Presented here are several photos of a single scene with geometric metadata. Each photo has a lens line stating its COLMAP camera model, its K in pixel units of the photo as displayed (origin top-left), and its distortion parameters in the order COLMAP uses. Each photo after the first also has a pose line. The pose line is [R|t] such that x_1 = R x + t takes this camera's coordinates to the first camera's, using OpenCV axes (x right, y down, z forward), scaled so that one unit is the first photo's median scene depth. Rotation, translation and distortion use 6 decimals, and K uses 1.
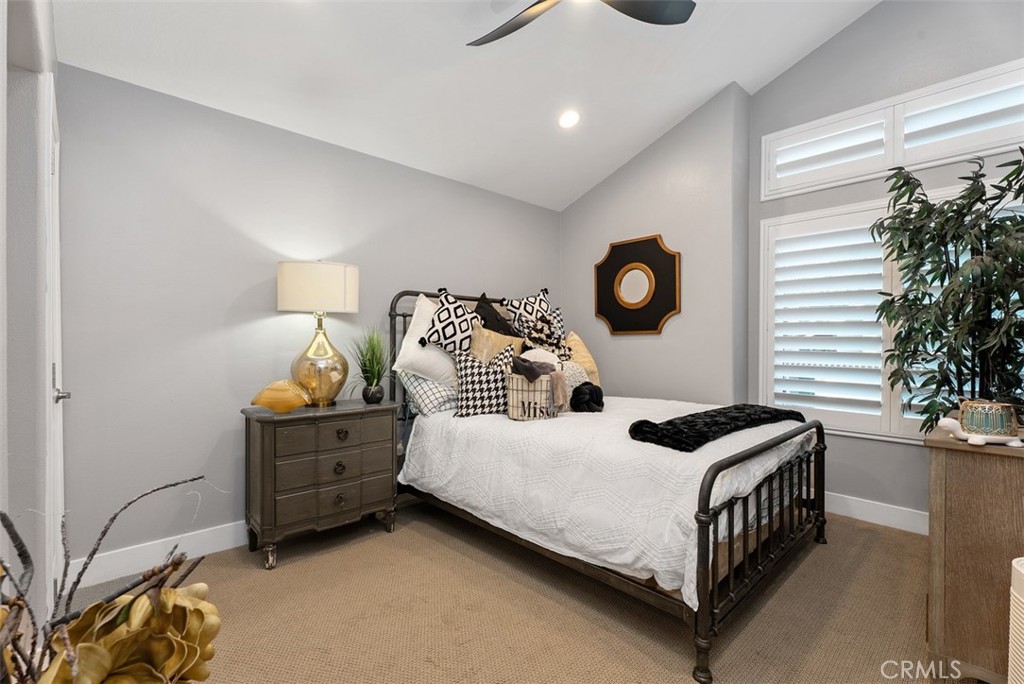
lens RADIAL K [[459.2, 0, 512.2], [0, 459.2, 342.6], [0, 0, 1]] dist [0.003757, 0.000437]
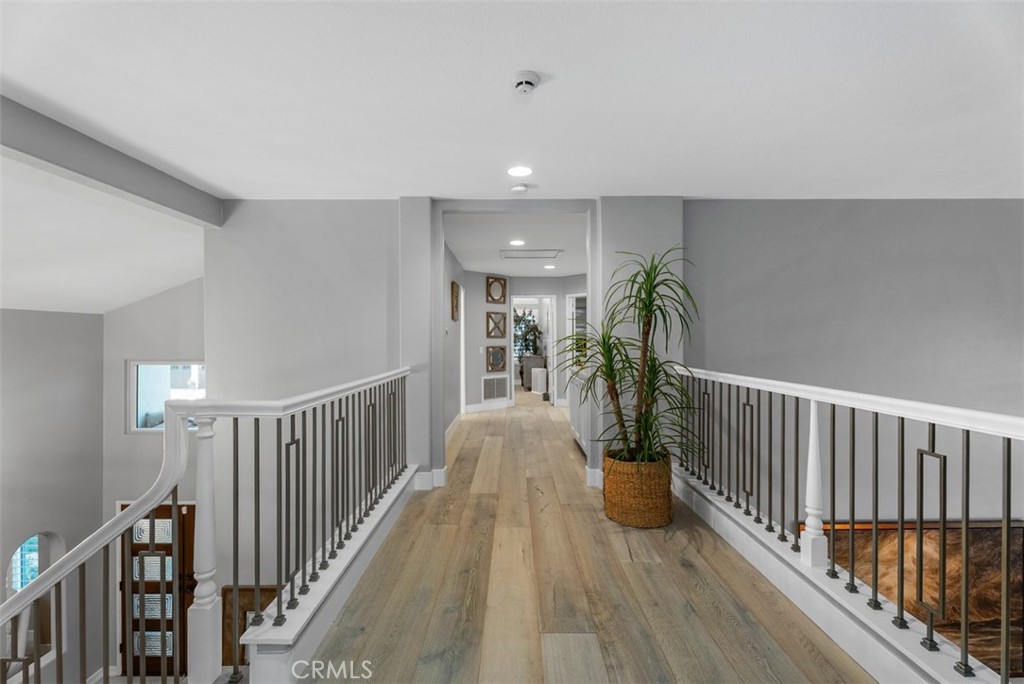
lens RADIAL K [[459.2, 0, 512.5], [0, 459.2, 342.5], [0, 0, 1]] dist [0.003757, 0.000437]
pose [[0.687343, -0.007523, 0.726294, -2.929543], [0.006817, 0.999969, 0.003907, -0.022606], [-0.726301, 0.002266, 0.687373, -2.534066]]
